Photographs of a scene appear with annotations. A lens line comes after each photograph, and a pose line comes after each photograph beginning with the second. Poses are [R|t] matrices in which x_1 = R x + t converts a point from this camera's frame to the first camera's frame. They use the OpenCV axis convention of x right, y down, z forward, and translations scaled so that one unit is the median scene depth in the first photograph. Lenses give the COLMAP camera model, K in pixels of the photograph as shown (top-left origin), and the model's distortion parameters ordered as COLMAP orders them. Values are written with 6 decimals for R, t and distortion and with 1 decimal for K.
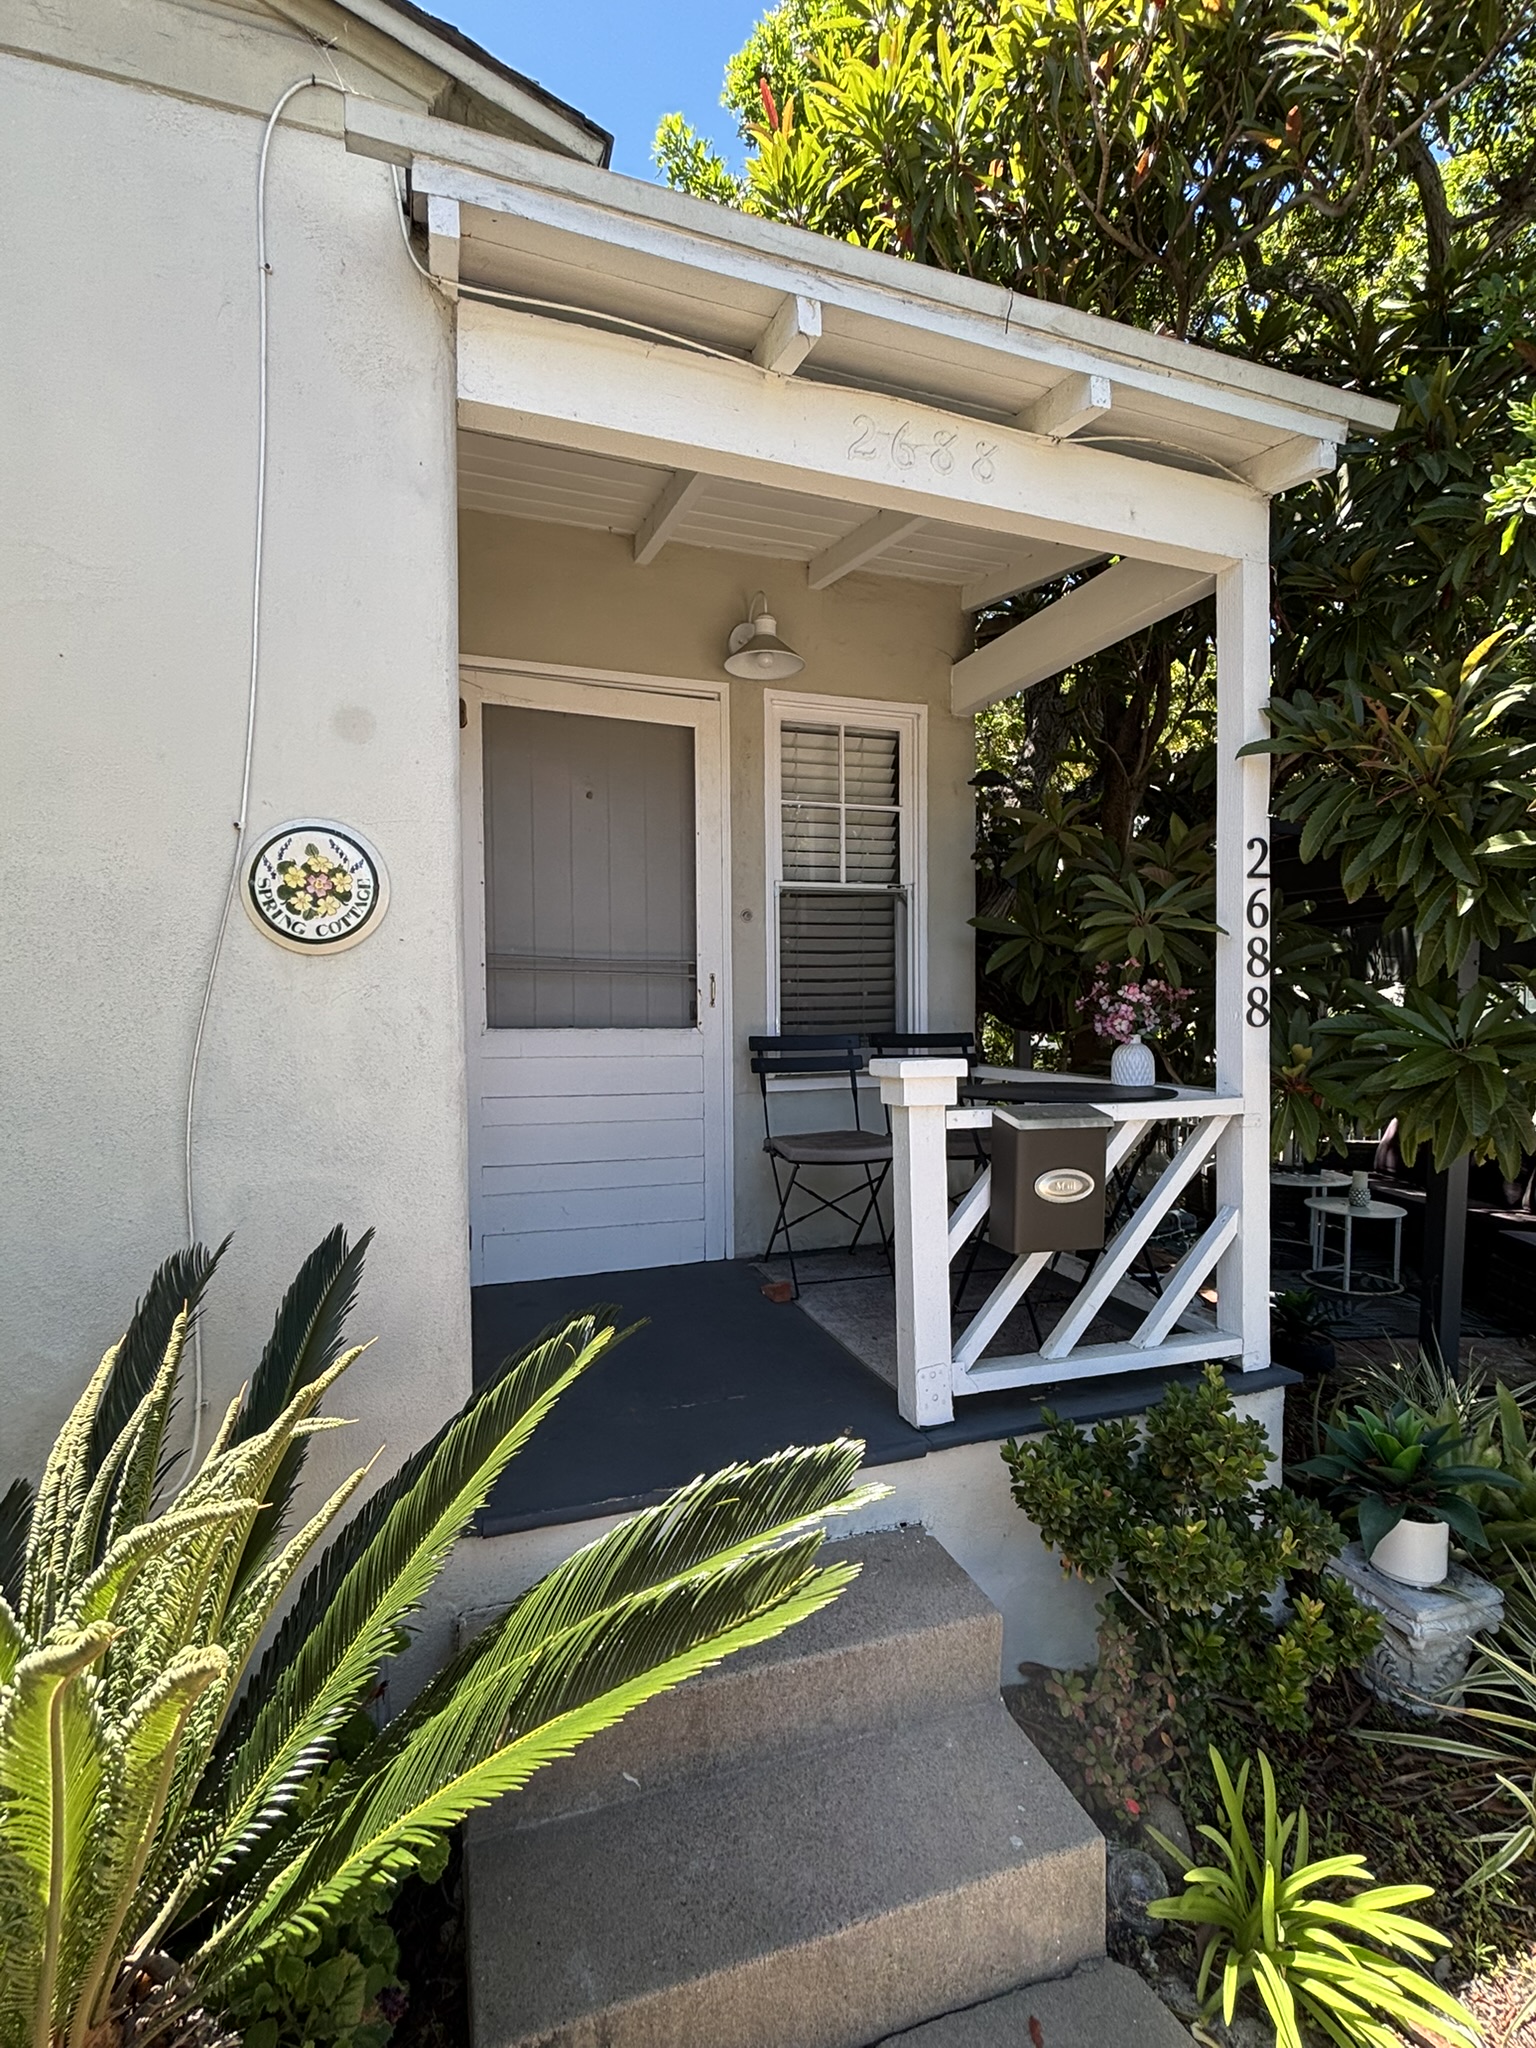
lens RADIAL K [[949.9, 0, 768.0], [0, 949.9, 1024.0], [0, 0, 1]] dist [0.025733, -0.018337]
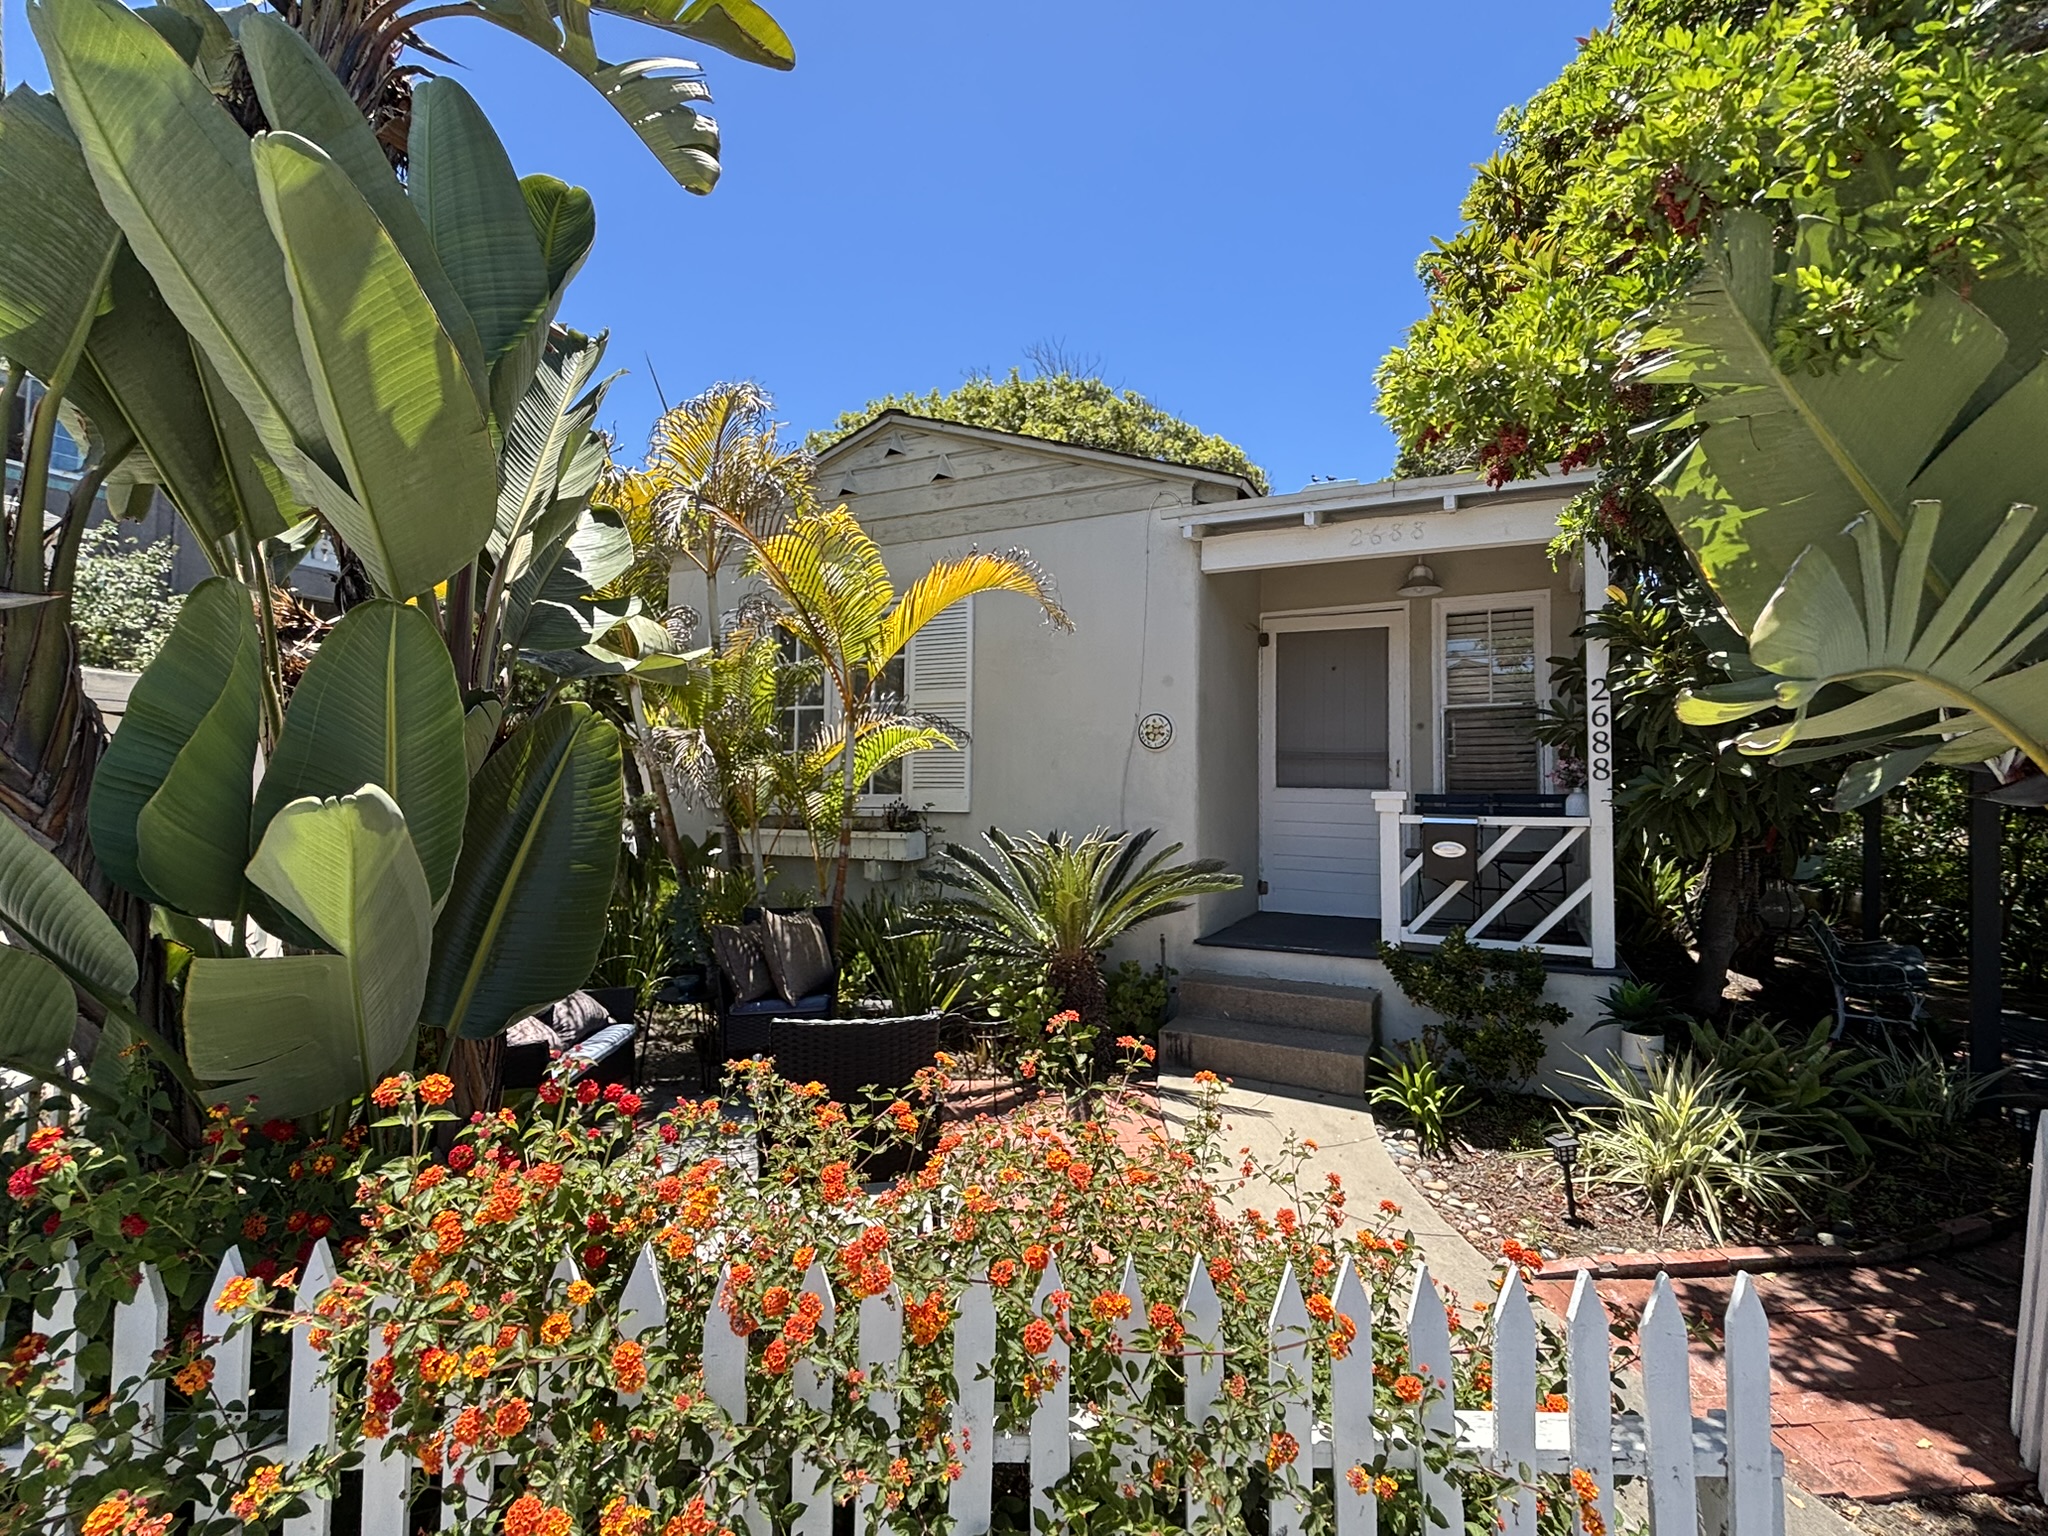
lens RADIAL K [[949.9, 0, 1024.0], [0, 949.9, 768.0], [0, 0, 1]] dist [0.025733, -0.018337]
pose [[0.682979, -0.013490, -0.730314, 1.098018], [-0.033099, 0.998231, -0.049393, 0.107205], [0.729688, 0.057907, 0.681324, -1.062281]]
